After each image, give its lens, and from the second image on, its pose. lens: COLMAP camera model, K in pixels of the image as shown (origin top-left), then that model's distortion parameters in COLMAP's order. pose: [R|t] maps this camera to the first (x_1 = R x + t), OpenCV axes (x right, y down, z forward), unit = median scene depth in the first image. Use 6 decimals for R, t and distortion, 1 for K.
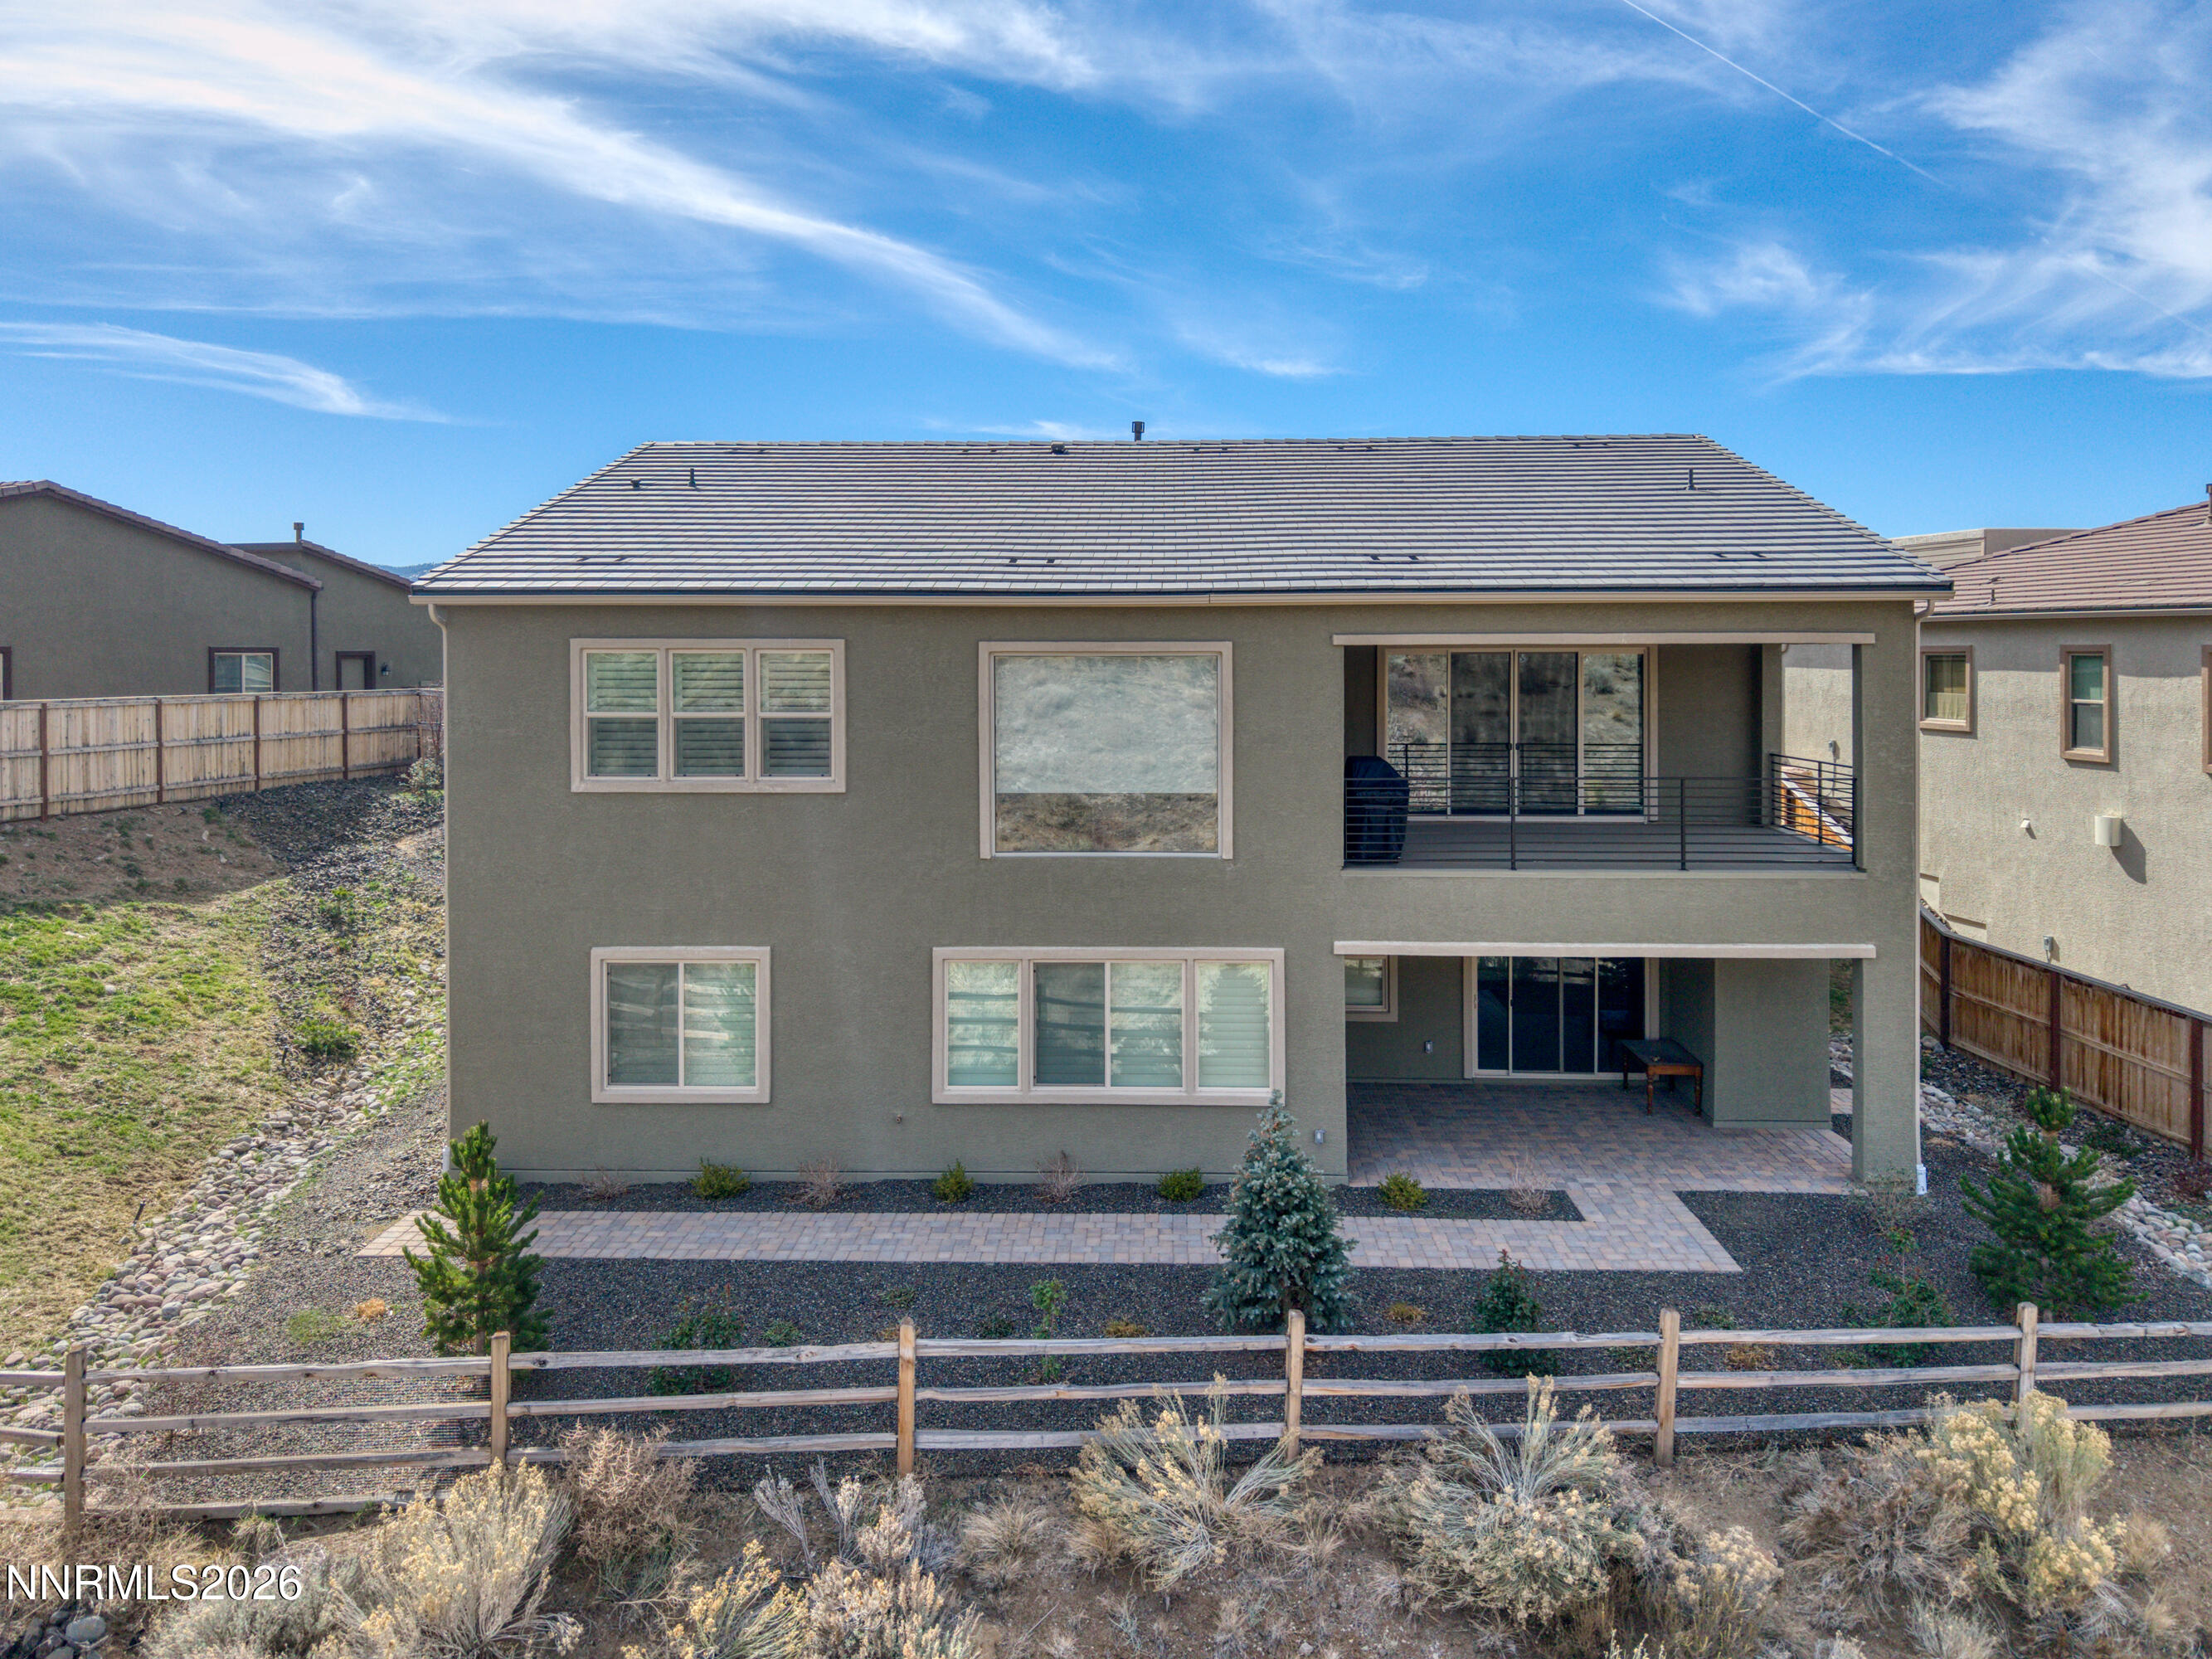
lens RADIAL K [[1551.1, 0, 1086.4], [0, 1551.1, 671.5], [0, 0, 1]] dist [0.009375, -0.002635]
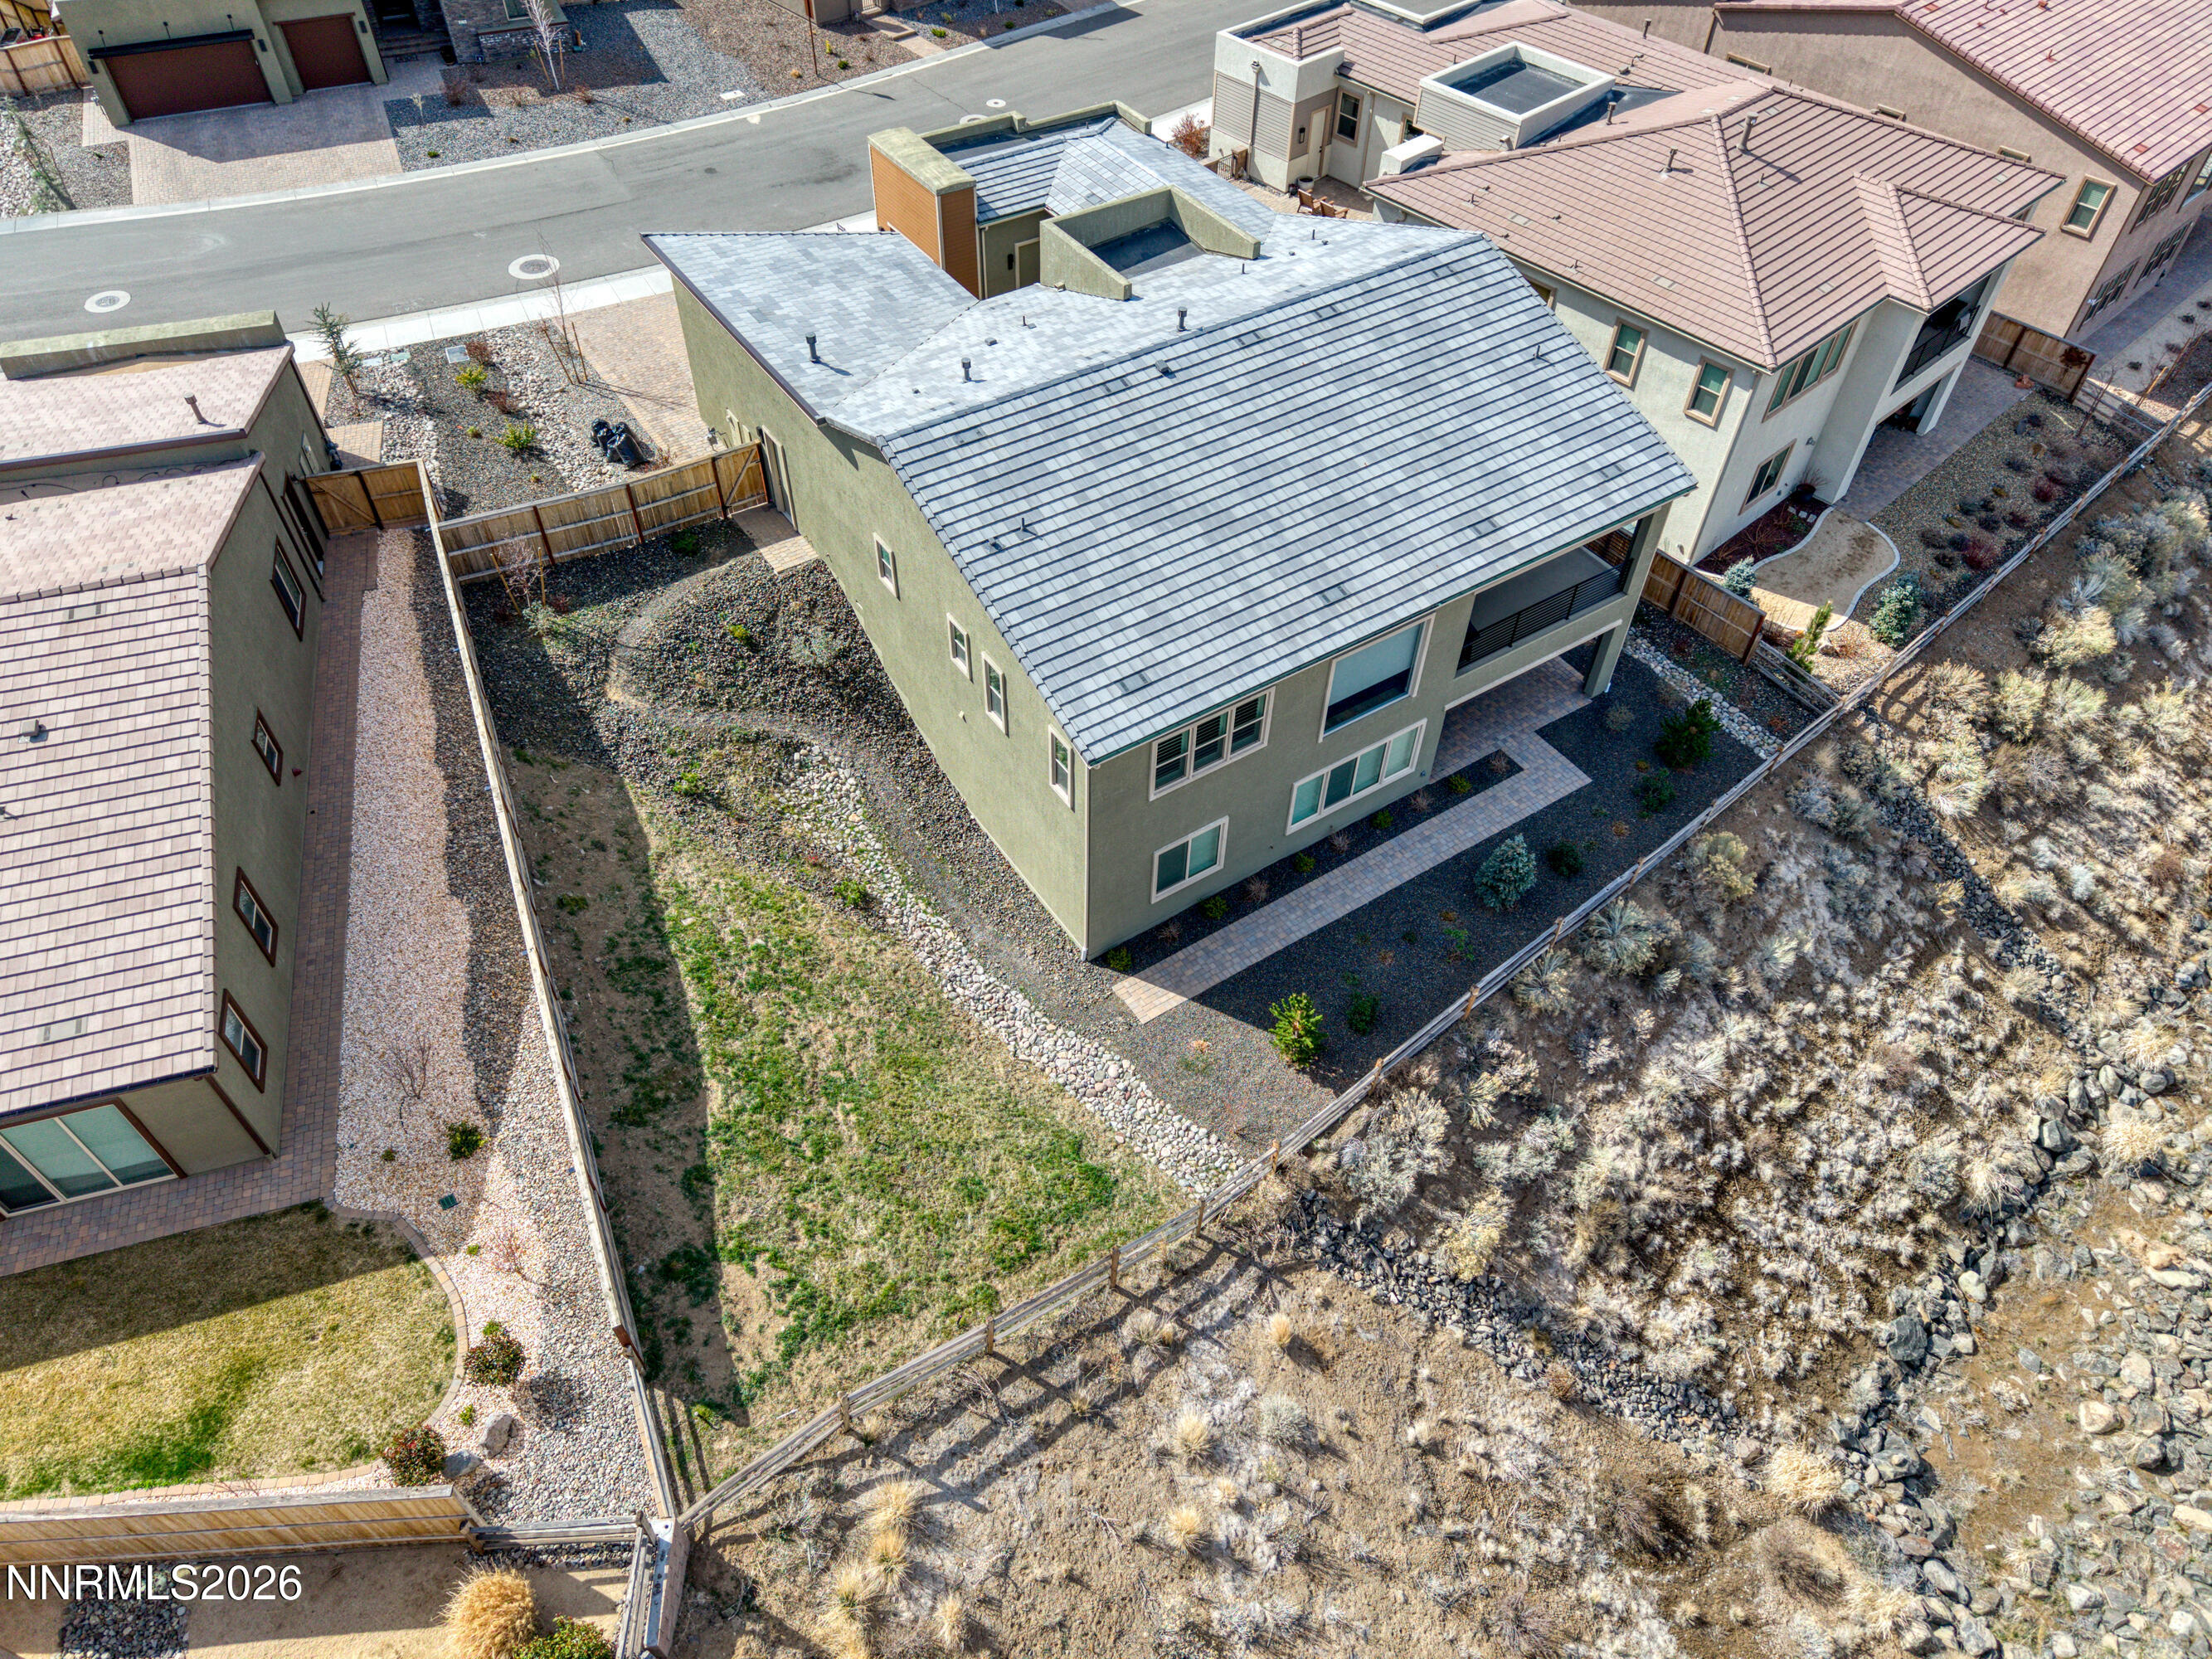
lens RADIAL K [[1484.7, 0, 1116.9], [0, 1484.7, 828.8], [0, 0, 1]] dist [0.026035, -0.025499]
pose [[0.813088, -0.418680, 0.404470, -1.152099], [-0.014922, 0.679579, 0.733450, -1.246447], [-0.581950, -0.602395, 0.546310, 0.052513]]
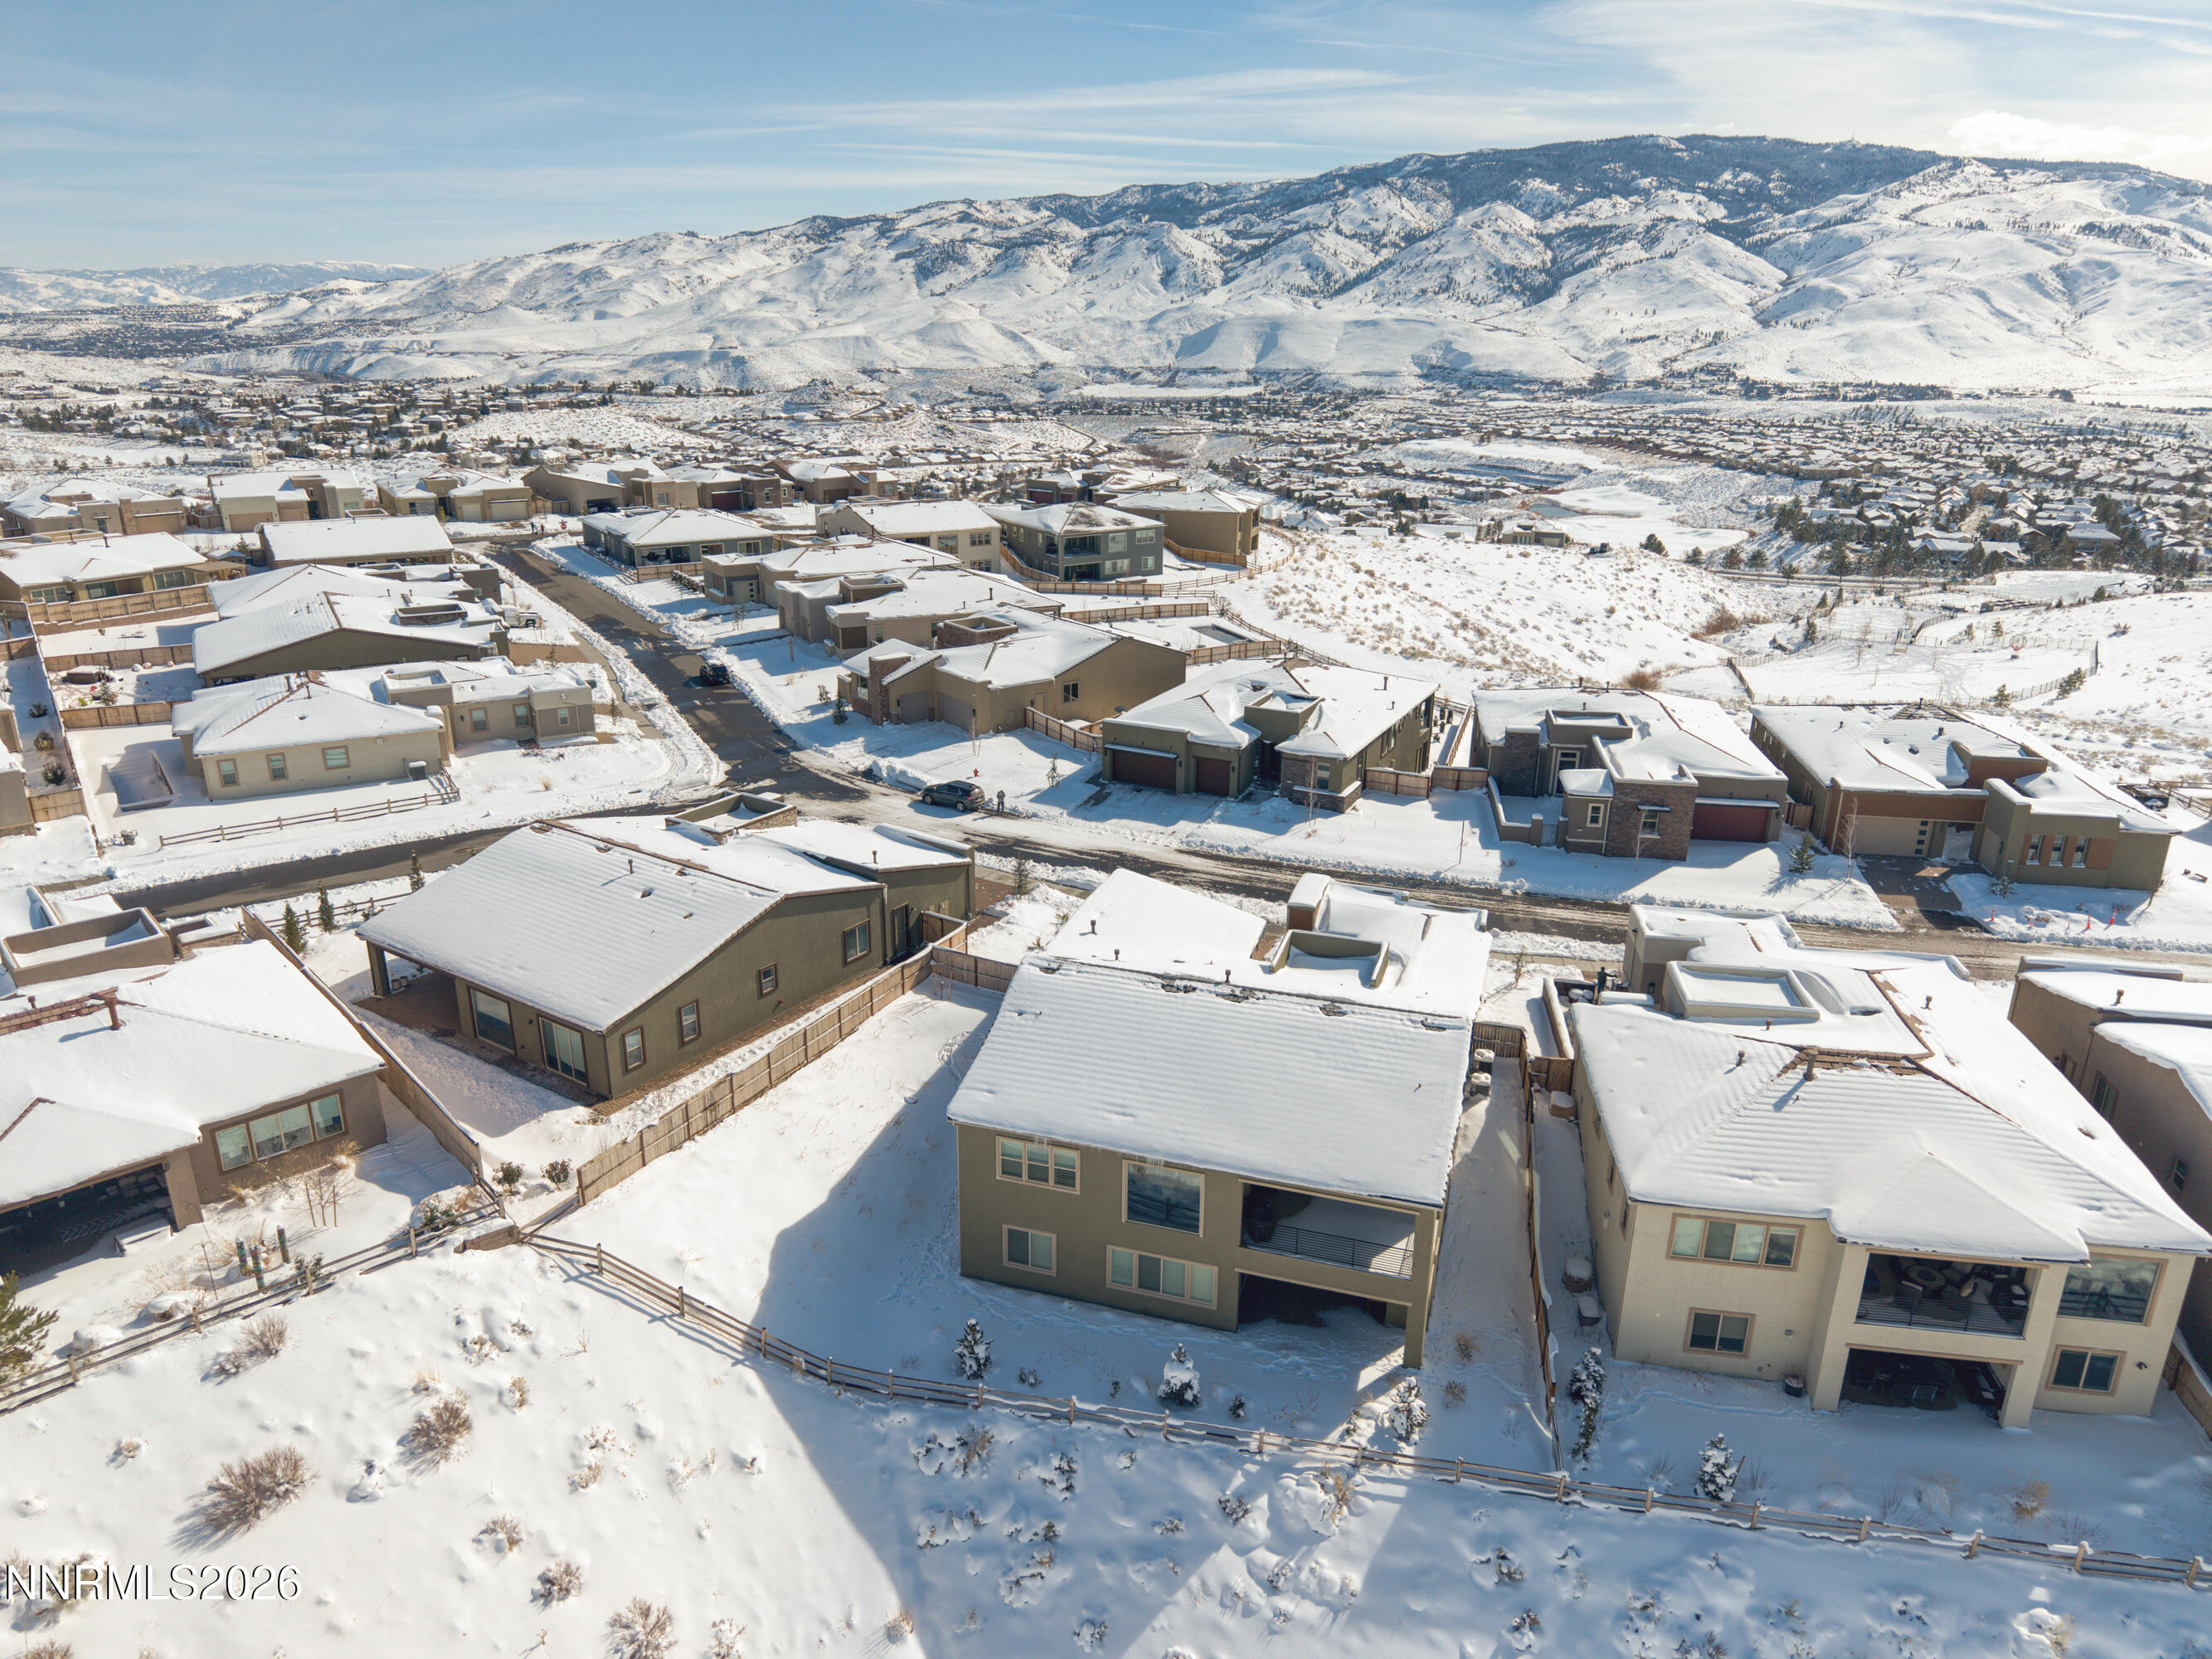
lens RADIAL K [[1486.6, 0, 1110.2], [0, 1486.6, 821.7], [0, 0, 1]] dist [0.022850, -0.019780]
pose [[0.963222, 0.100197, -0.249327, 0.582346], [-0.014577, 0.945995, 0.323852, -1.653510], [0.268311, -0.308307, 0.912664, -1.514572]]
